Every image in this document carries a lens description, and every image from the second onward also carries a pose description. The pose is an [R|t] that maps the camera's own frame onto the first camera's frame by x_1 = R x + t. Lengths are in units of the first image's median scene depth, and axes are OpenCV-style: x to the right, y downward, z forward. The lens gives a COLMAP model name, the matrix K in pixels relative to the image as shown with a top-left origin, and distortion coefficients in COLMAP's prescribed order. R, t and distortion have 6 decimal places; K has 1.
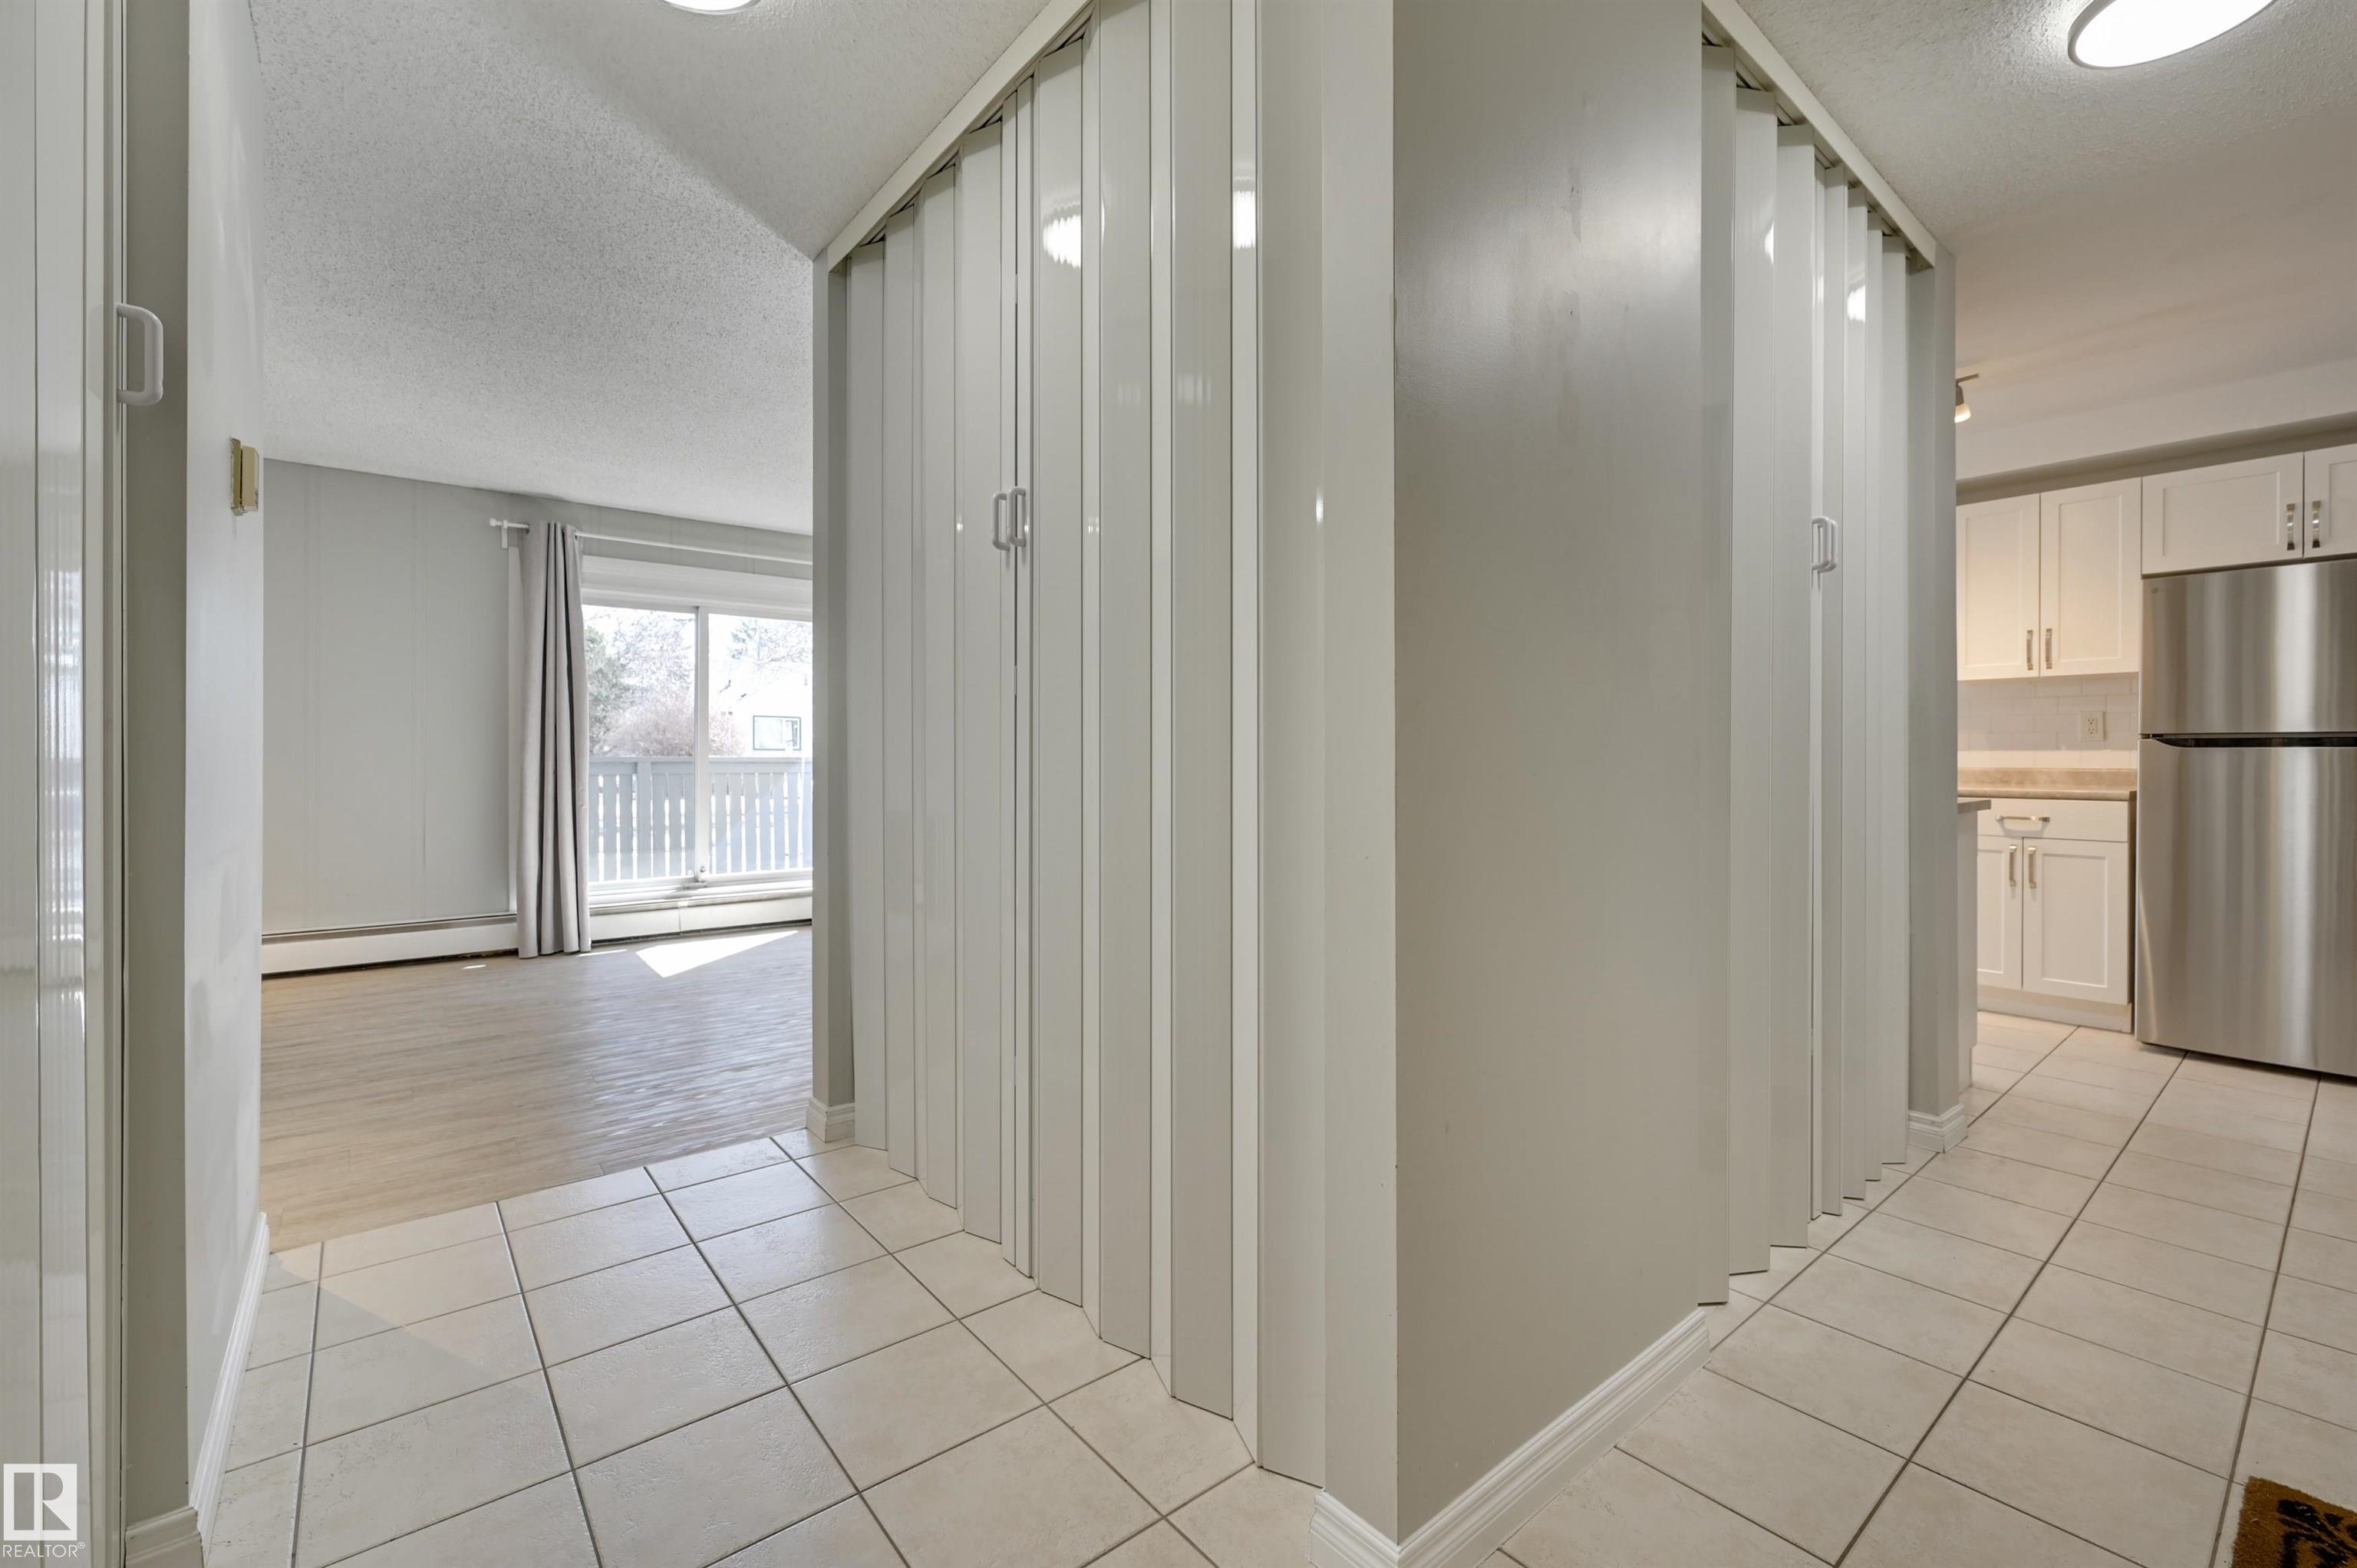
lens RADIAL K [[995.8, 0, 1187.1], [0, 995.8, 761.0], [0, 0, 1]] dist [-0.001805, -0.000084]
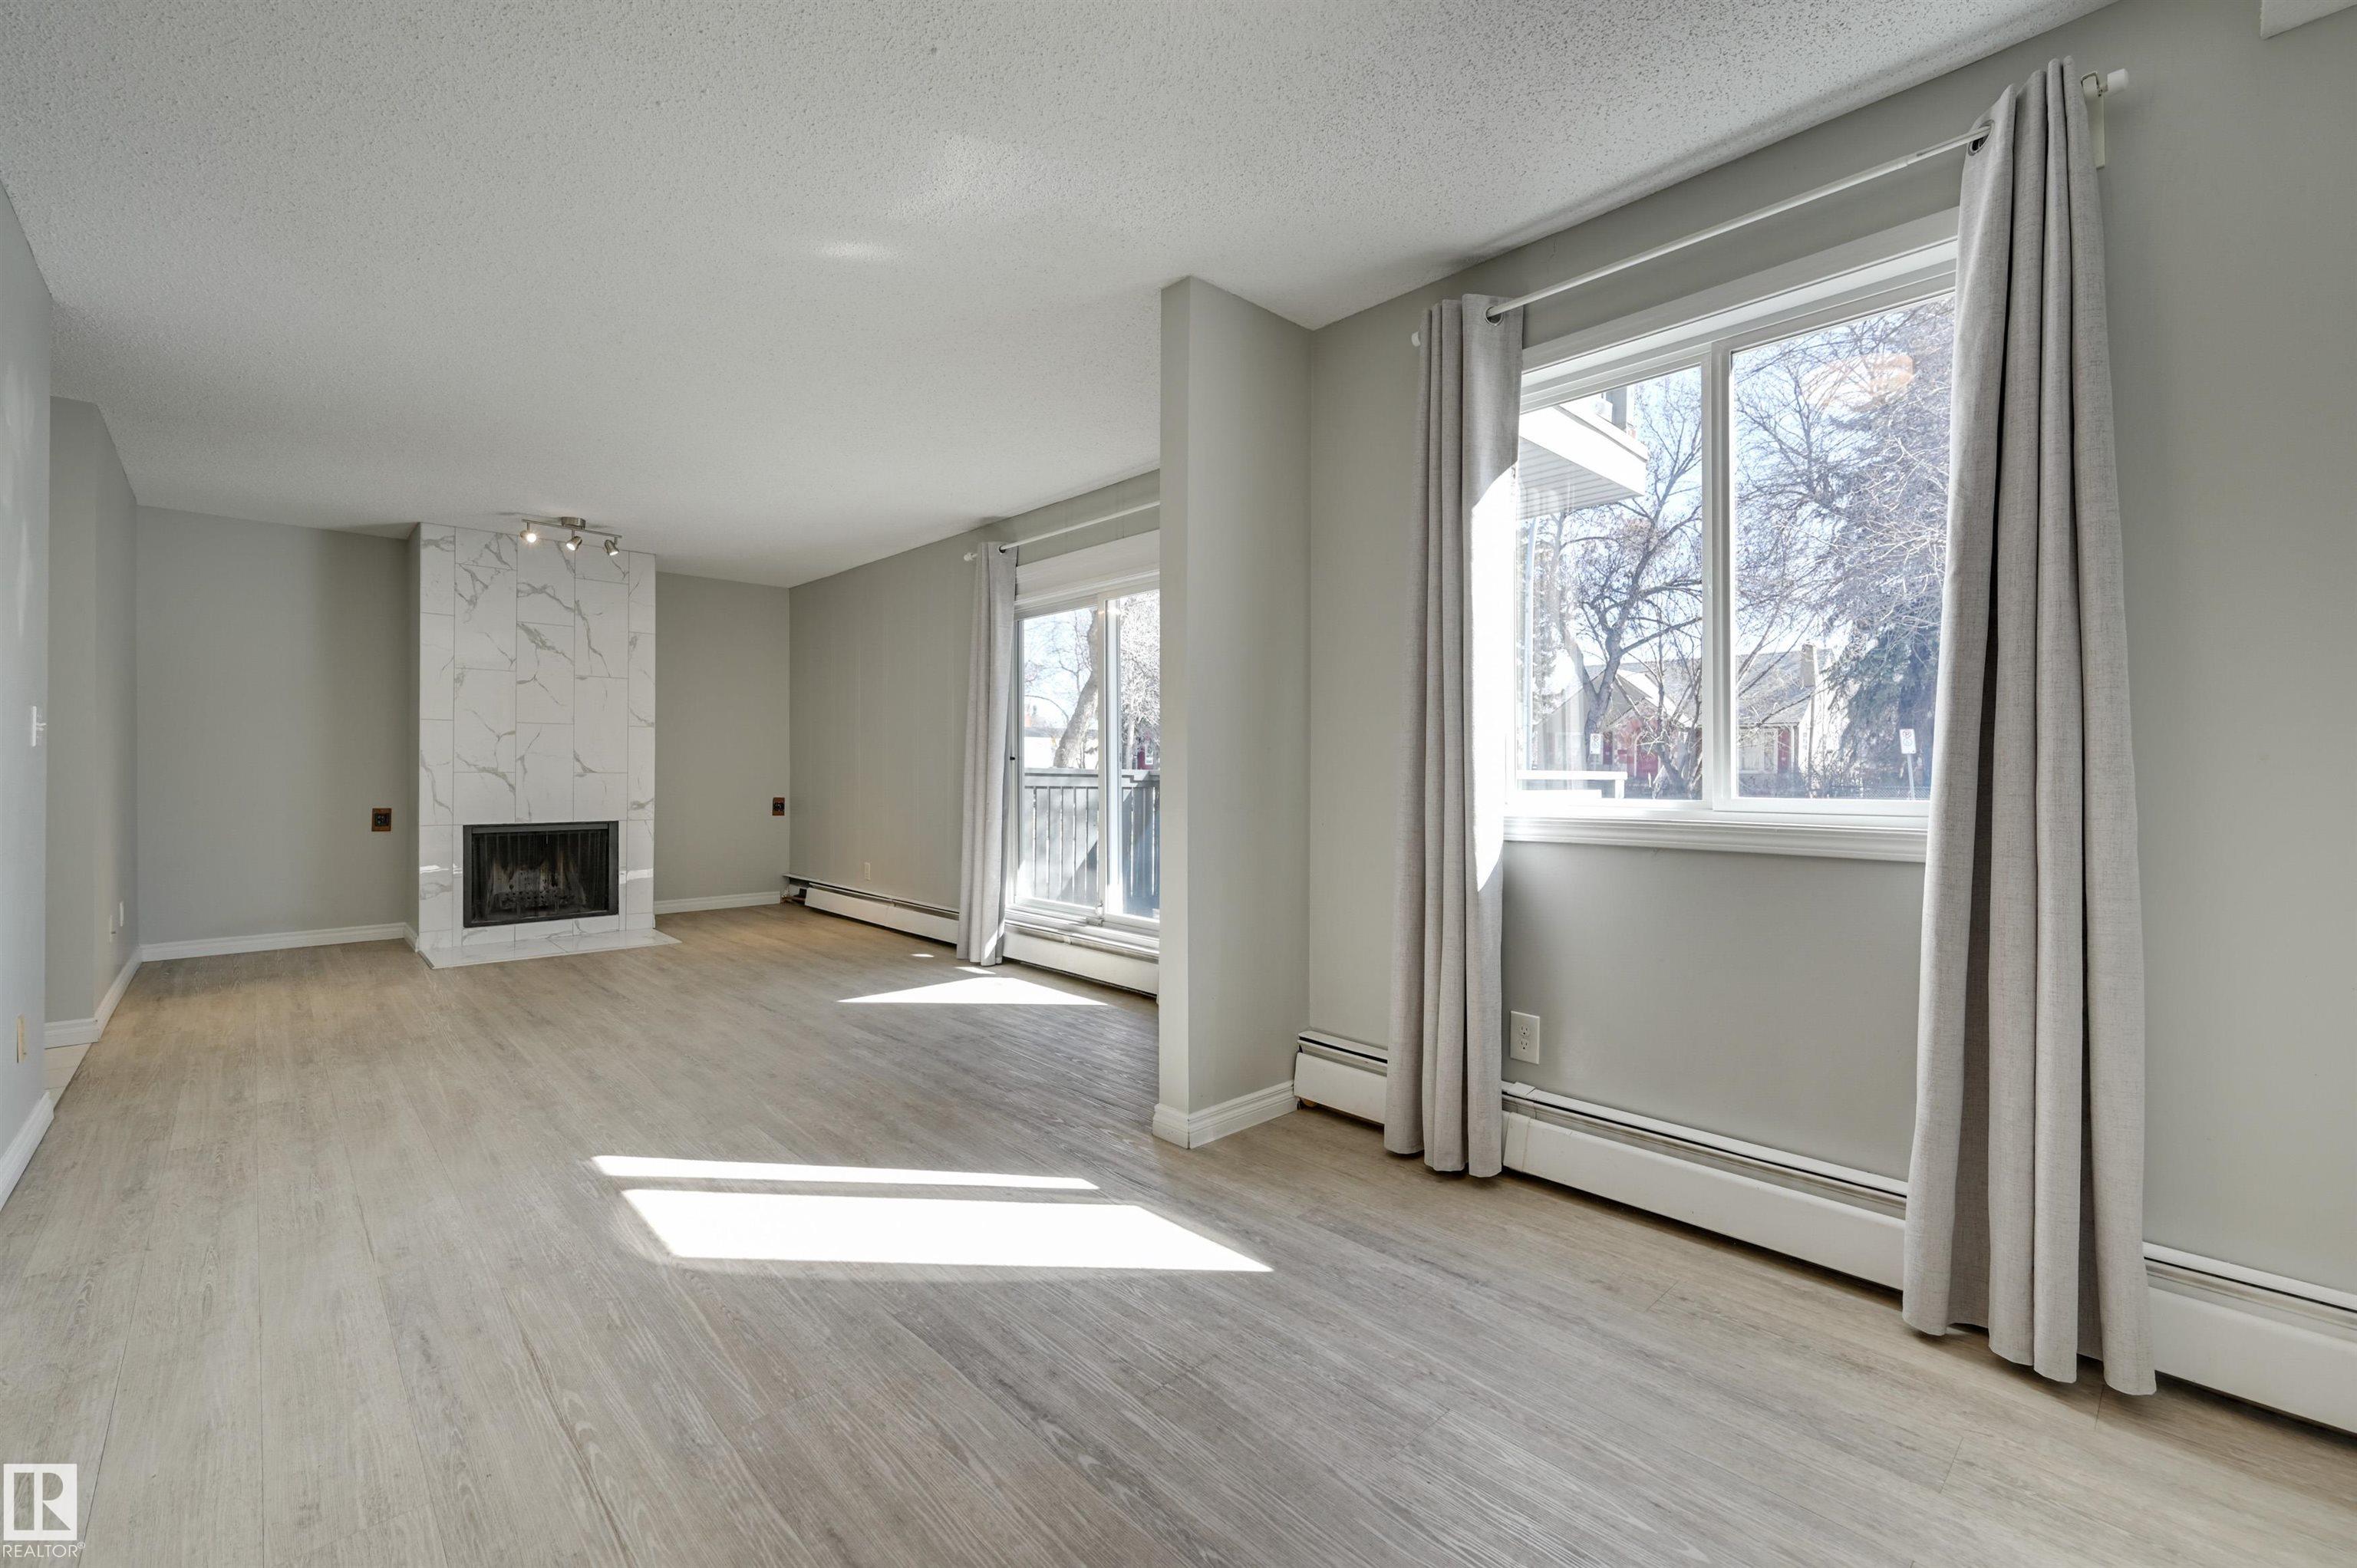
lens RADIAL K [[981.2, 0, 1181.0], [0, 981.2, 772.7], [0, 0, 1]] dist [-0.003544, -0.000152]
pose [[0.070491, 0.004490, -0.997502, 0.404120], [-0.007757, 0.999962, 0.003953, -0.007550], [0.997482, 0.007459, 0.070523, 1.161428]]
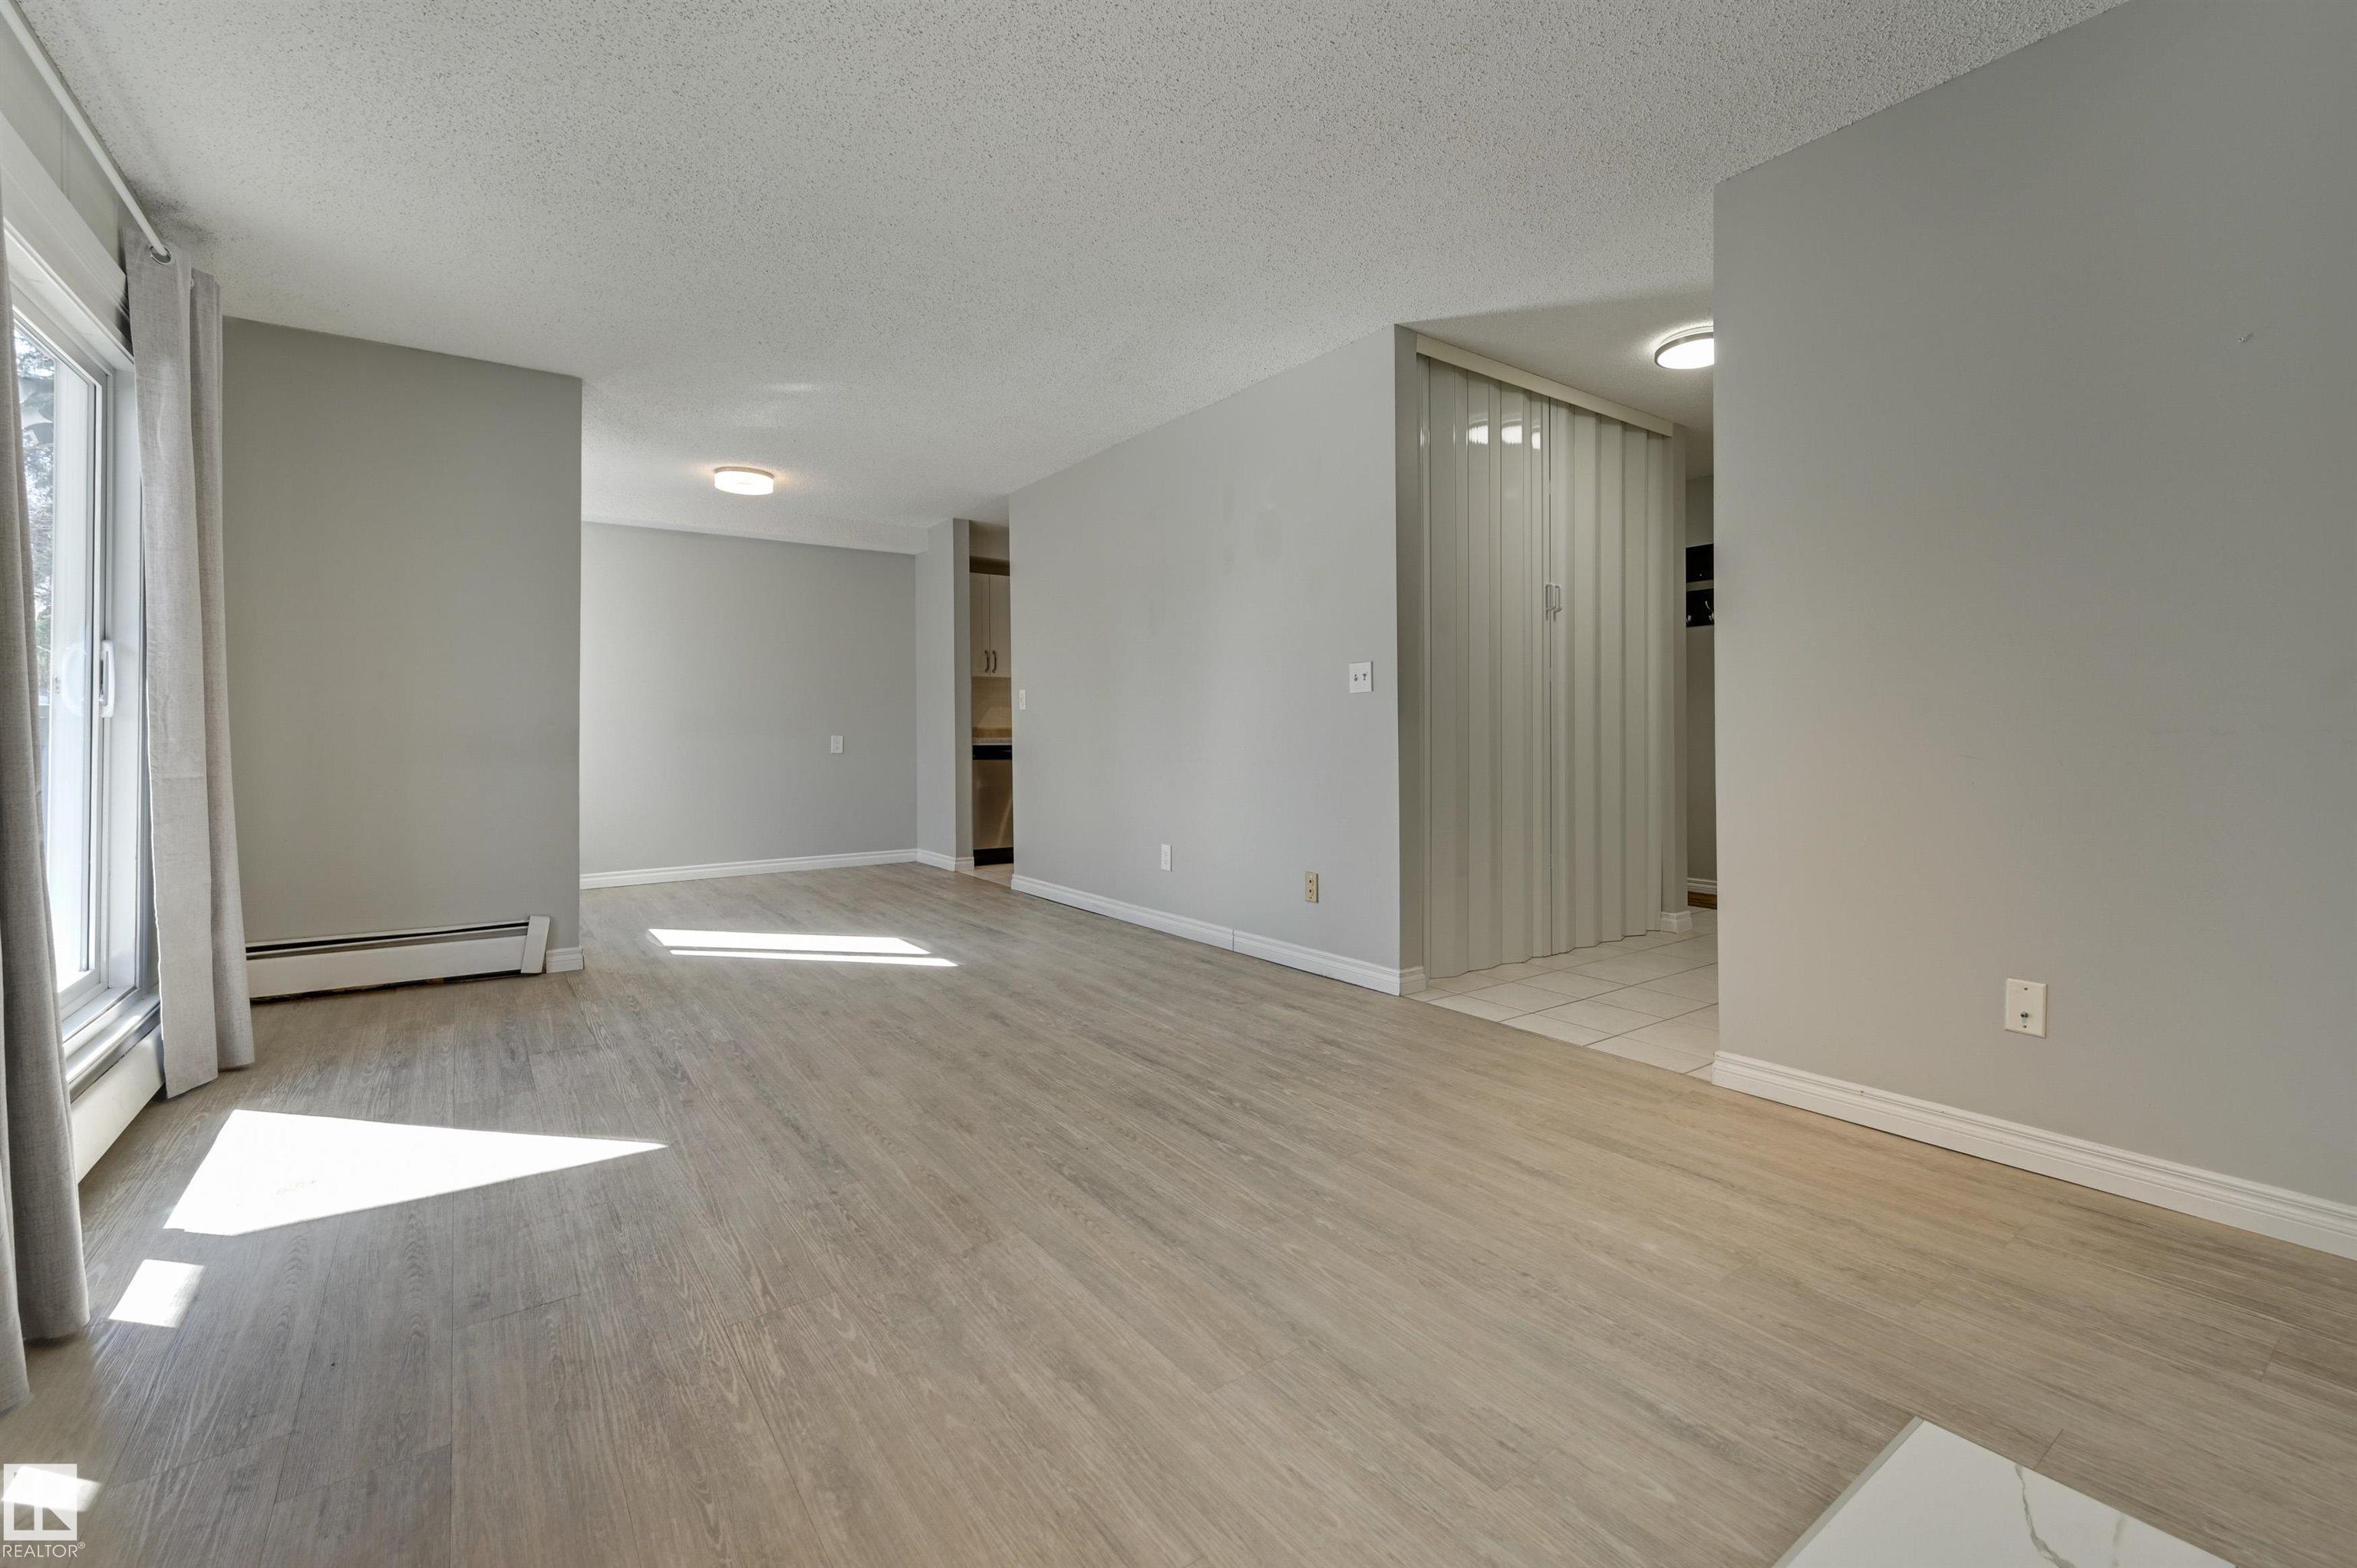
lens RADIAL K [[995.8, 0, 1187.1], [0, 995.8, 761.0], [0, 0, 1]] dist [-0.001805, -0.000084]
pose [[0.057319, -0.028131, 0.997960, -0.914772], [0.008608, 0.999580, 0.027682, 0.014385], [-0.998319, 0.007004, 0.057537, 0.655509]]
